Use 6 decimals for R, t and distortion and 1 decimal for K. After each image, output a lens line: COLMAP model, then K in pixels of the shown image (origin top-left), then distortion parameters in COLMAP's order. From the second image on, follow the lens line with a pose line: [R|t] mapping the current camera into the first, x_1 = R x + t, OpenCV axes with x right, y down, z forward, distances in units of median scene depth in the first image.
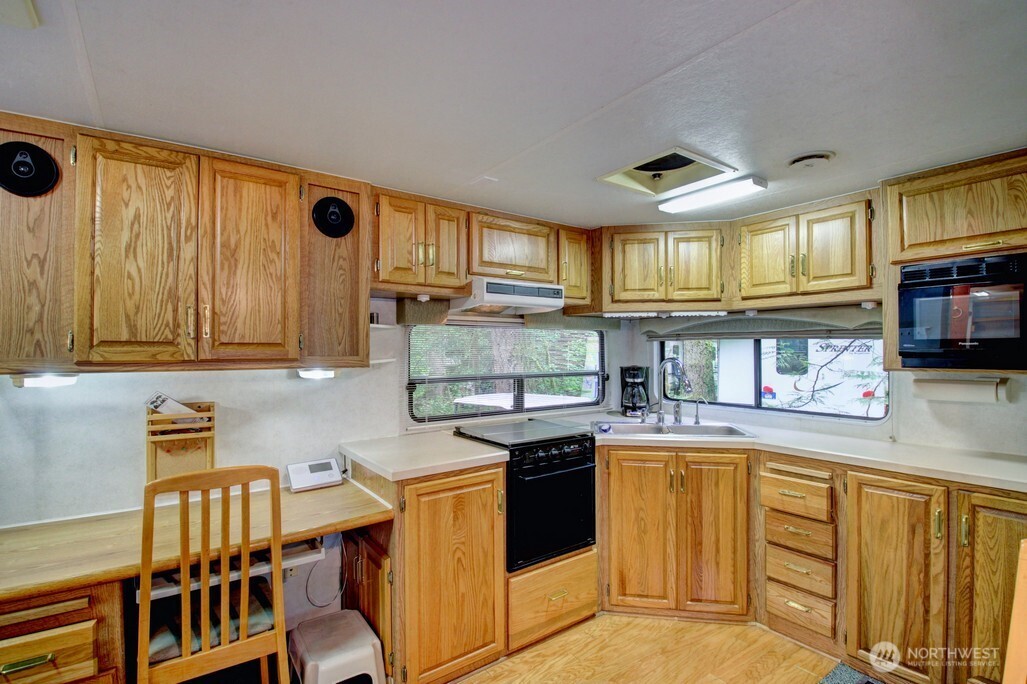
lens RADIAL K [[479.9, 0, 511.8], [0, 479.9, 340.2], [0, 0, 1]] dist [0.023552, -0.032701]
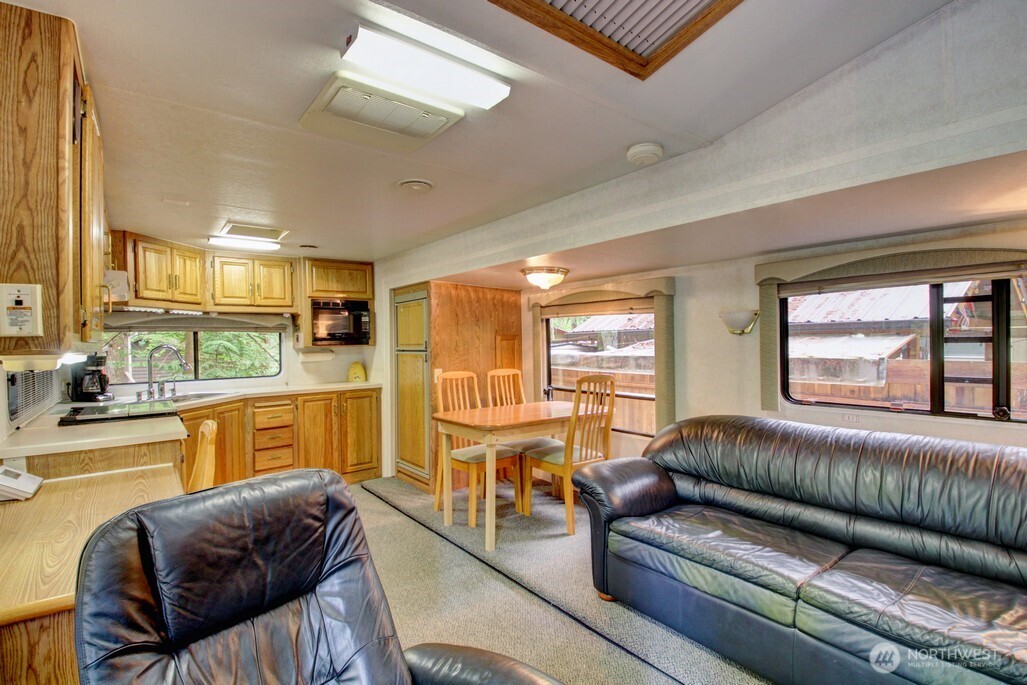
lens RADIAL K [[479.9, 0, 511.8], [0, 479.9, 340.7], [0, 0, 1]] dist [0.023552, -0.032701]
pose [[-0.032262, 0.001214, 0.999479, -1.461452], [-0.002945, 0.999995, -0.001310, 0.035245], [-0.999475, -0.002985, -0.032259, 0.179709]]
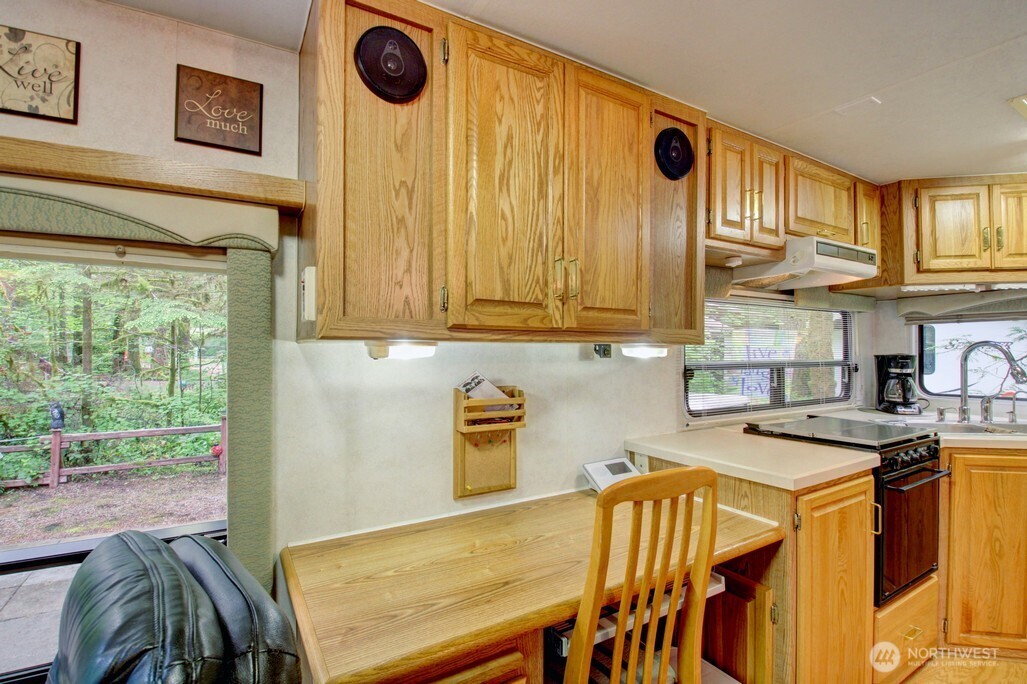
lens RADIAL K [[477.9, 0, 513.5], [0, 477.9, 342.0], [0, 0, 1]] dist [0.003516, -0.015603]
pose [[0.996171, 0.001338, -0.087412, -0.593463], [-0.001045, 0.999994, 0.003402, 0.054325], [0.087416, -0.003298, 0.996166, 0.203645]]
